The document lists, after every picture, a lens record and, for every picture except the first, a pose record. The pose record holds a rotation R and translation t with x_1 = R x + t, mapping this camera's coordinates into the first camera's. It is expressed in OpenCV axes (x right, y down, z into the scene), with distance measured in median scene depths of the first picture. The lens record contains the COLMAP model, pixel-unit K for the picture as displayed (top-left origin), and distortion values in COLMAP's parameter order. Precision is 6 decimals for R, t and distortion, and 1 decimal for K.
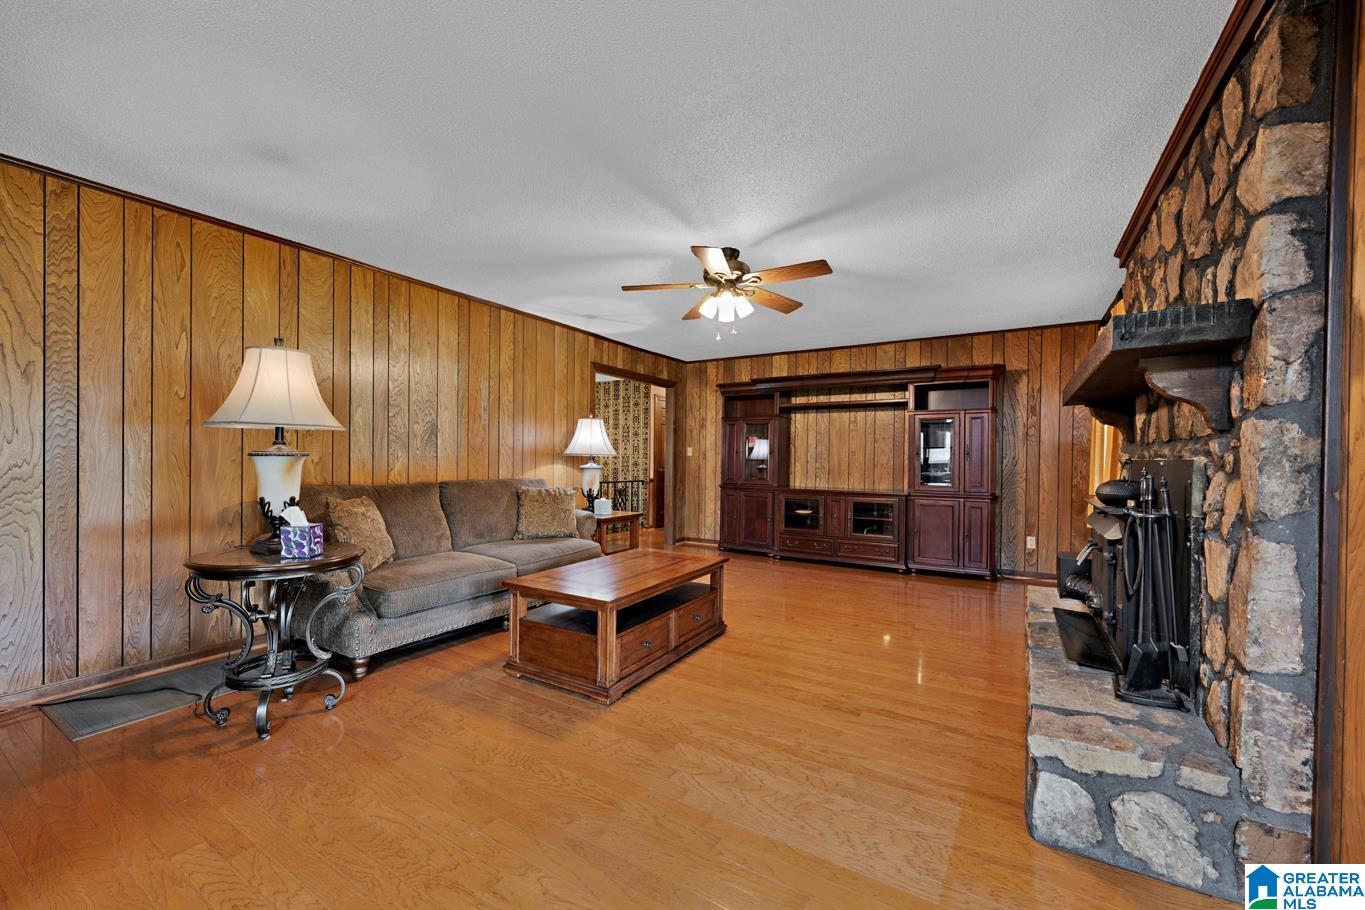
lens RADIAL K [[535.7, 0, 682.7], [0, 535.7, 456.3], [0, 0, 1]] dist [0.000534, 0.000027]
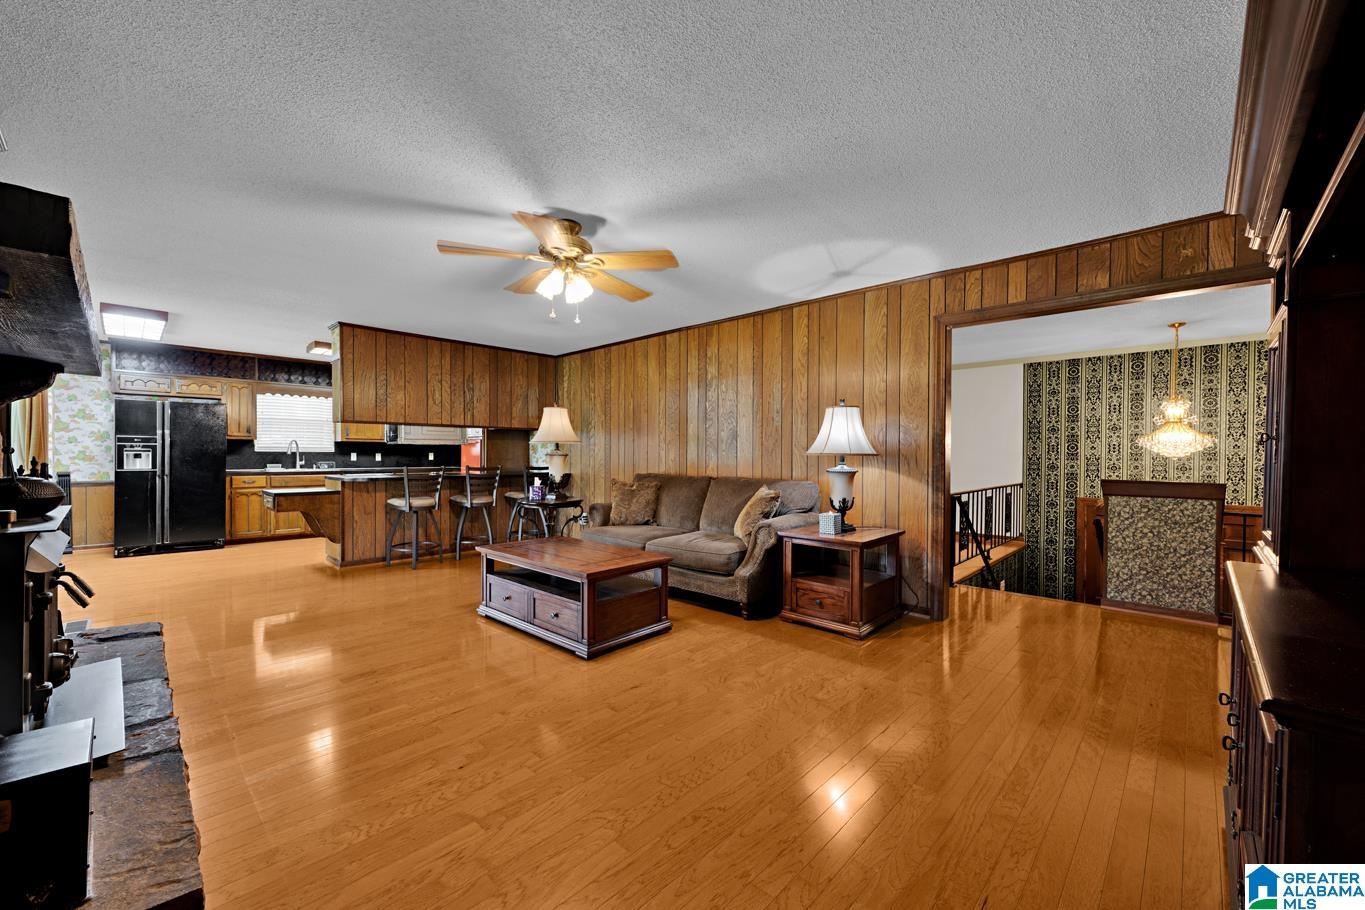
lens RADIAL K [[535.7, 0, 684.3], [0, 535.7, 461.8], [0, 0, 1]] dist [0.000534, 0.000027]
pose [[-0.196151, 0.007805, -0.980543, 0.723776], [-0.002464, 0.999961, 0.008453, 0.001276], [0.980571, 0.004074, -0.196124, 1.076317]]
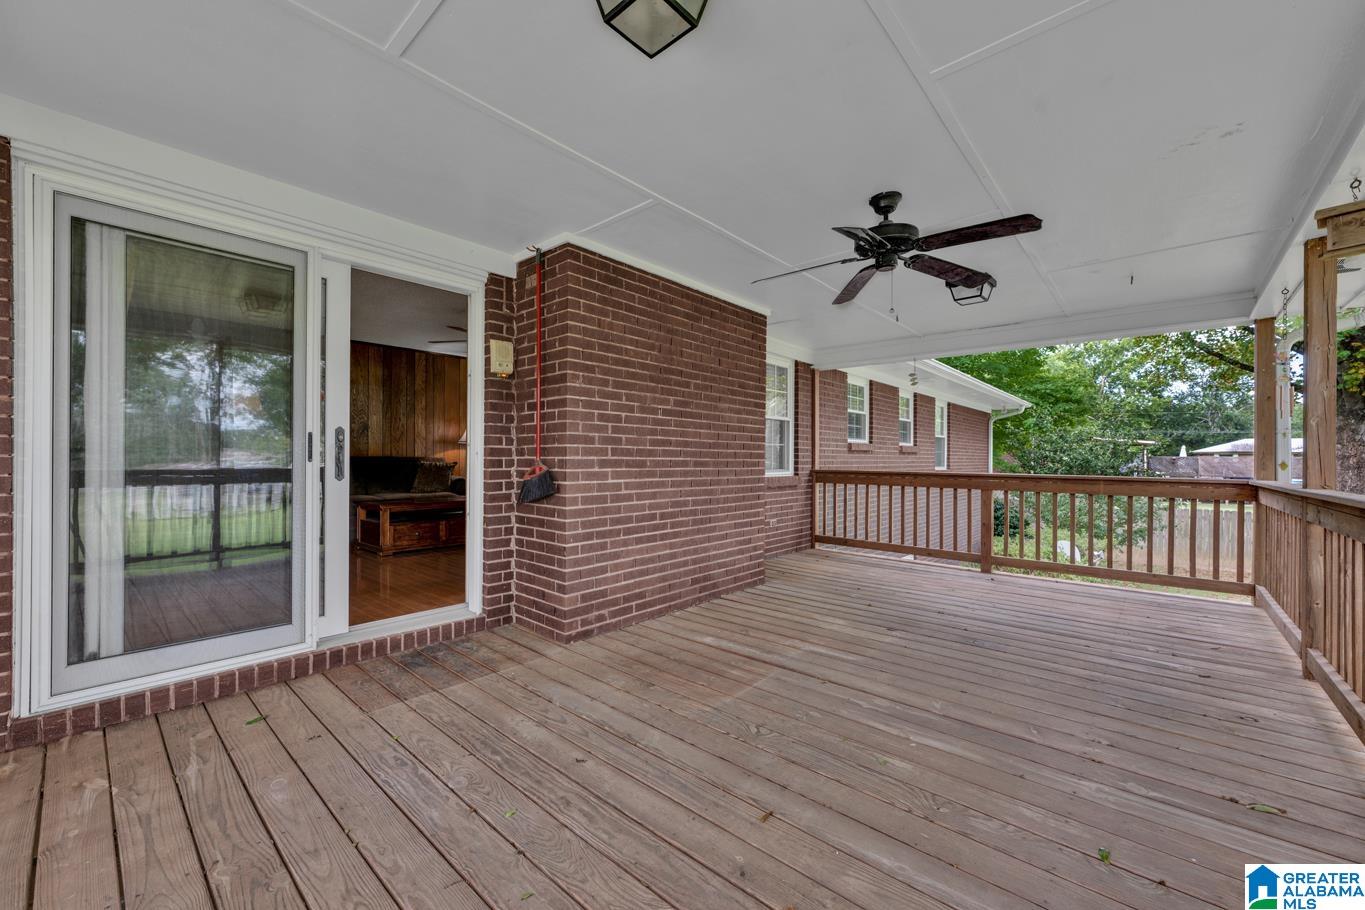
lens RADIAL K [[535.7, 0, 679.7], [0, 535.7, 456.9], [0, 0, 1]] dist [0.000534, 0.000027]
pose [[0.986616, -0.003413, -0.163026, 0.769681], [0.003384, 0.999994, -0.000453, 0.048386], [0.163026, -0.000105, 0.986622, -0.503374]]
